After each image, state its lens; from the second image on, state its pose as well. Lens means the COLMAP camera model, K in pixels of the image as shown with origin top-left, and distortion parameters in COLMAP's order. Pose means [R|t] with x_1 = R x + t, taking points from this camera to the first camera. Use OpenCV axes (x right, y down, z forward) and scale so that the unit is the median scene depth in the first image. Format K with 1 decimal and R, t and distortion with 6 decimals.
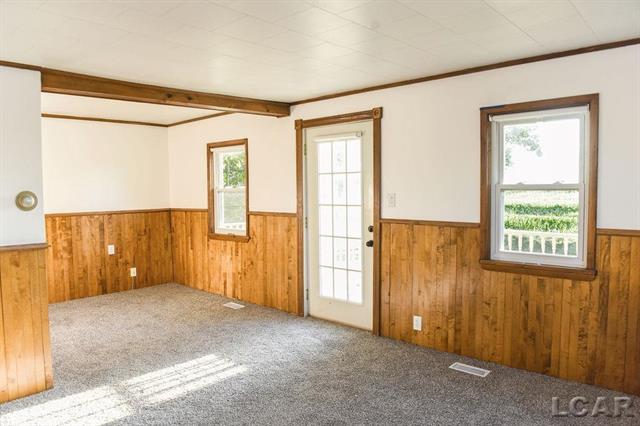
lens RADIAL K [[440.7, 0, 320.0], [0, 440.7, 213.0], [0, 0, 1]] dist [-0.060511, -0.000037]
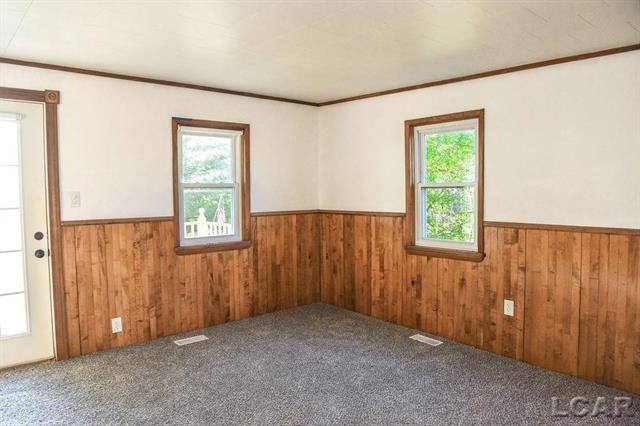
lens RADIAL K [[440.7, 0, 320.0], [0, 440.7, 213.0], [0, 0, 1]] dist [-0.060511, -0.000037]
pose [[0.129643, -0.047769, 0.990409, -0.721984], [0.058344, 0.997476, 0.040473, -0.009739], [-0.989843, 0.052538, 0.132103, 0.455063]]
